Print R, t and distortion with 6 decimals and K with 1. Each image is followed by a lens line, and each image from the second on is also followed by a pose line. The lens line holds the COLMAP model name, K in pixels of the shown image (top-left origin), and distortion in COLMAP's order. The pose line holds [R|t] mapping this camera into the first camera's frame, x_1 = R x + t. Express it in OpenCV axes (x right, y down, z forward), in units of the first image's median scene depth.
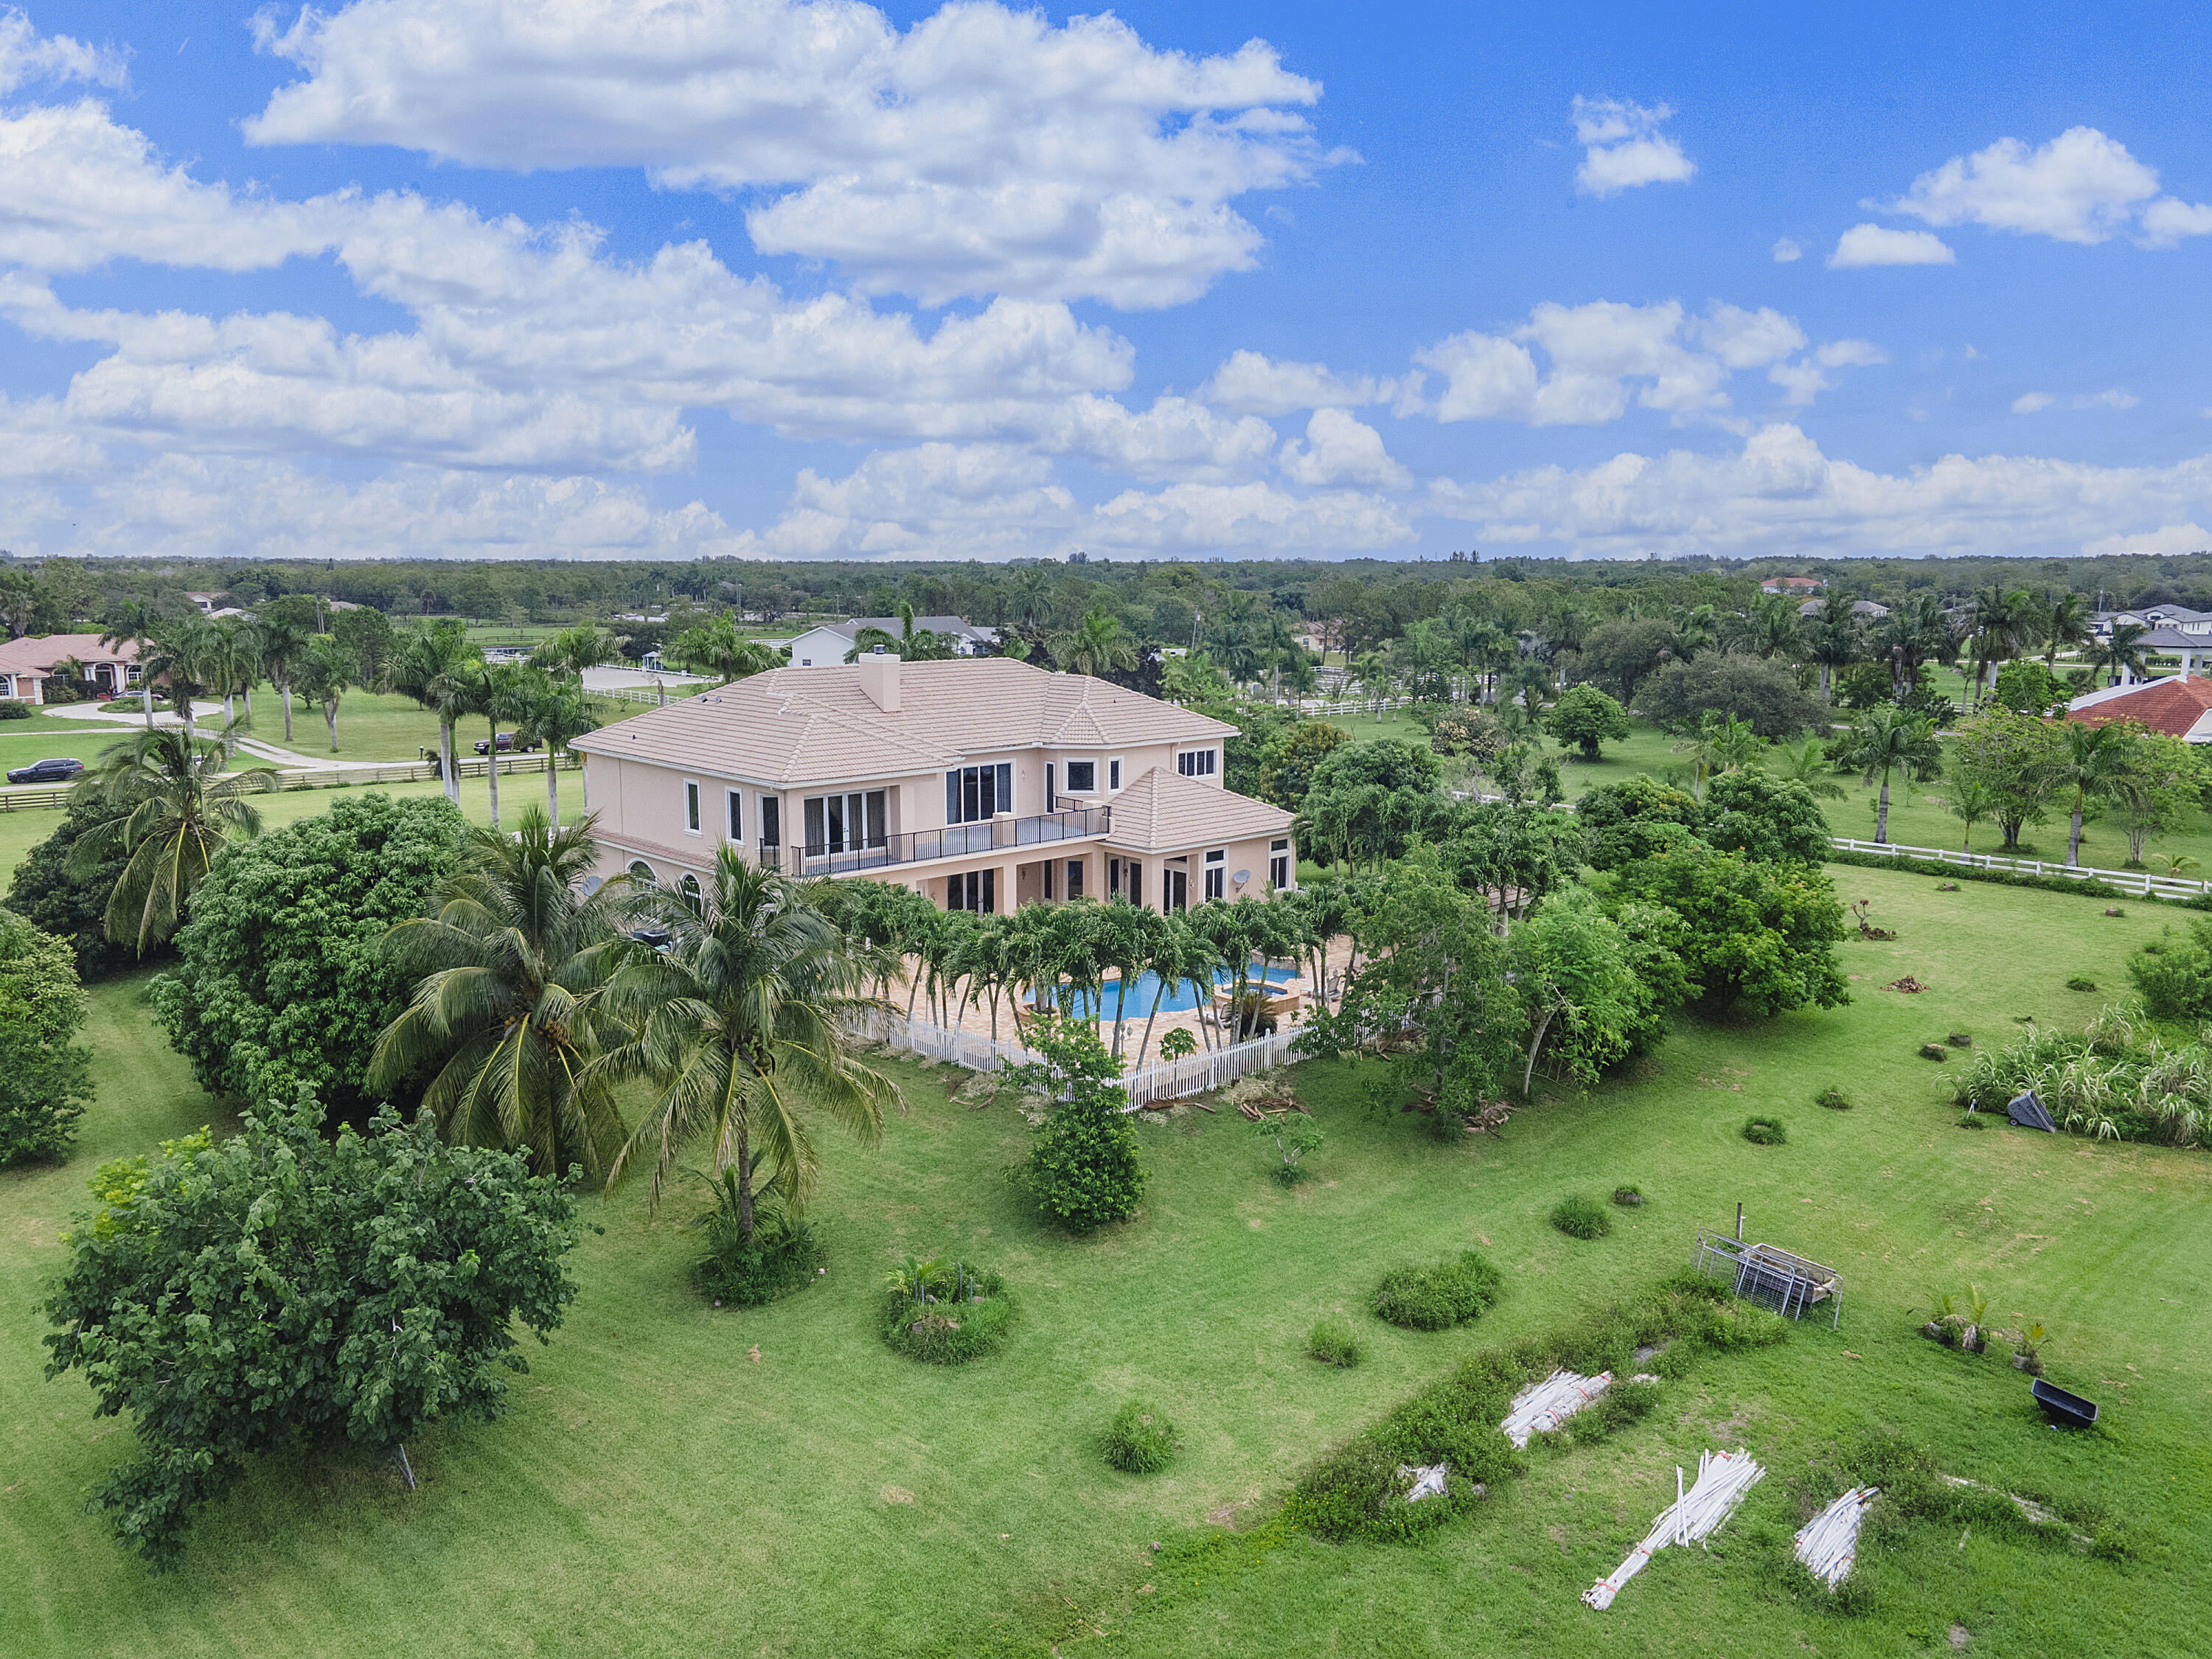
lens RADIAL K [[1603.2, 0, 1105.4], [0, 1603.2, 839.5], [0, 0, 1]] dist [0.048950, 0.001074]
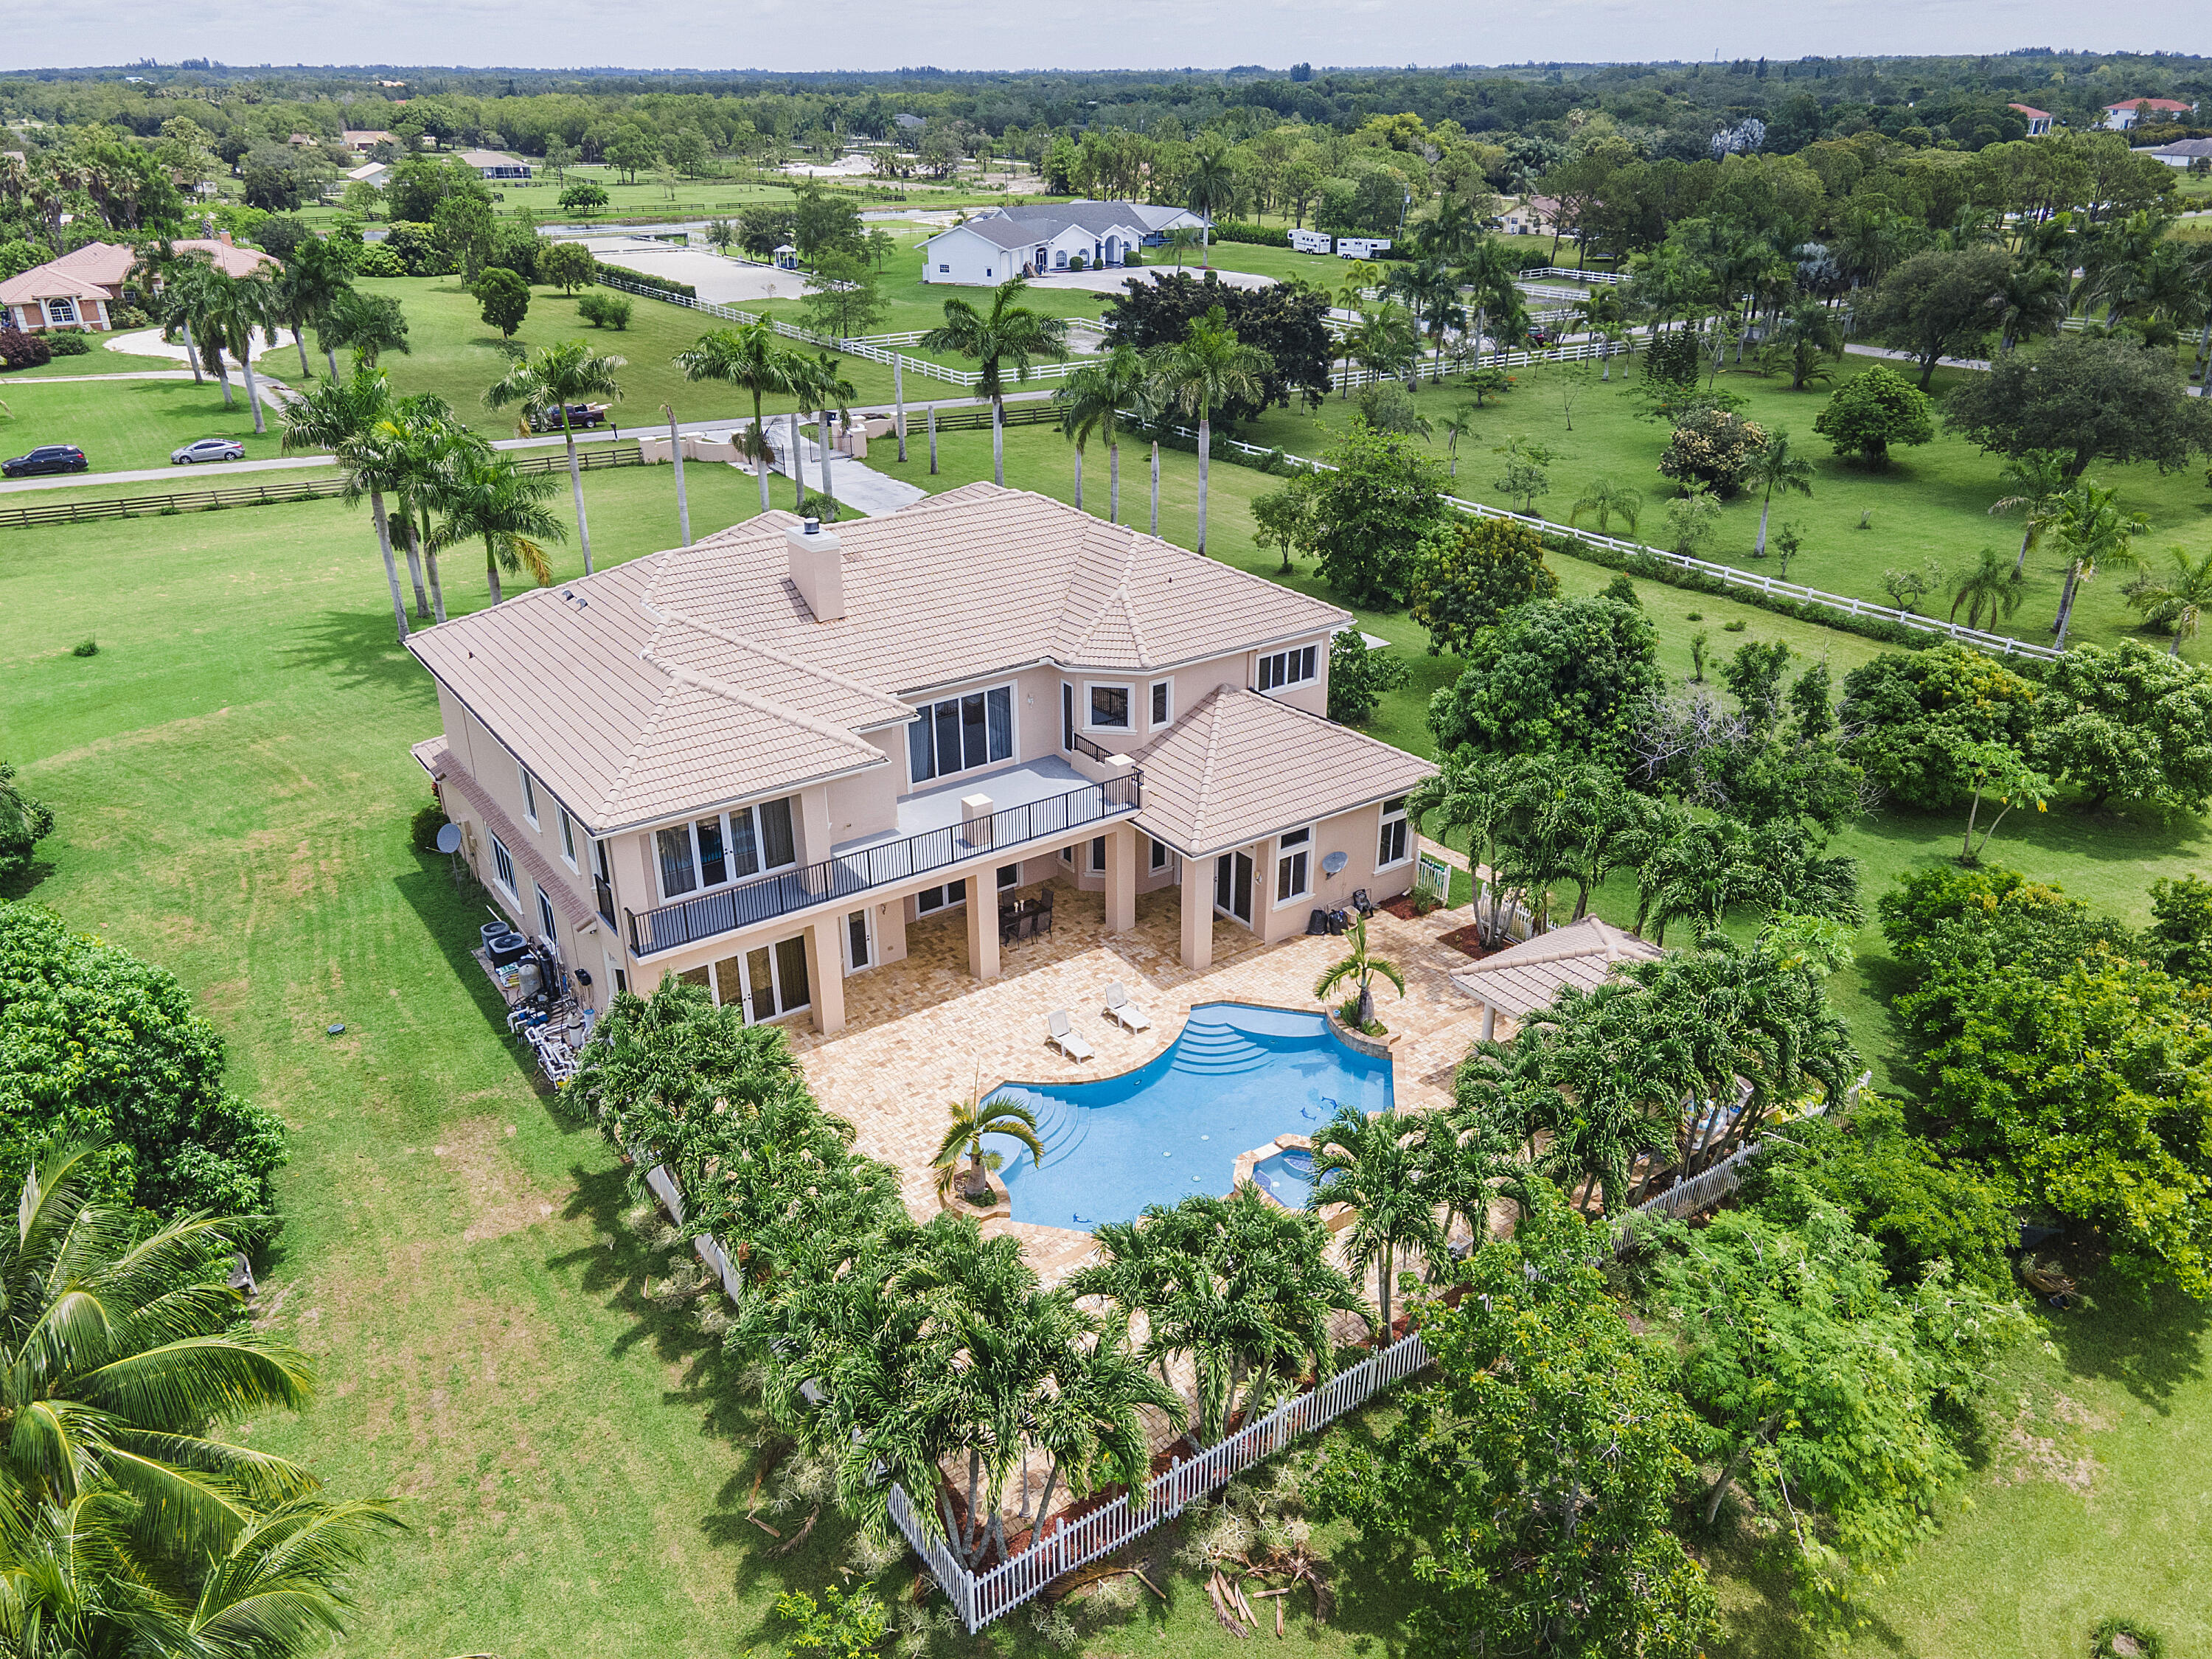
lens RADIAL K [[1603.2, 0, 1105.4], [0, 1603.2, 839.5], [0, 0, 1]] dist [0.048950, 0.001074]
pose [[0.992283, 0.047260, -0.114630, 0.062743], [-0.015234, 0.963974, 0.265561, -0.162394], [0.123051, -0.261765, 0.957255, 0.306751]]
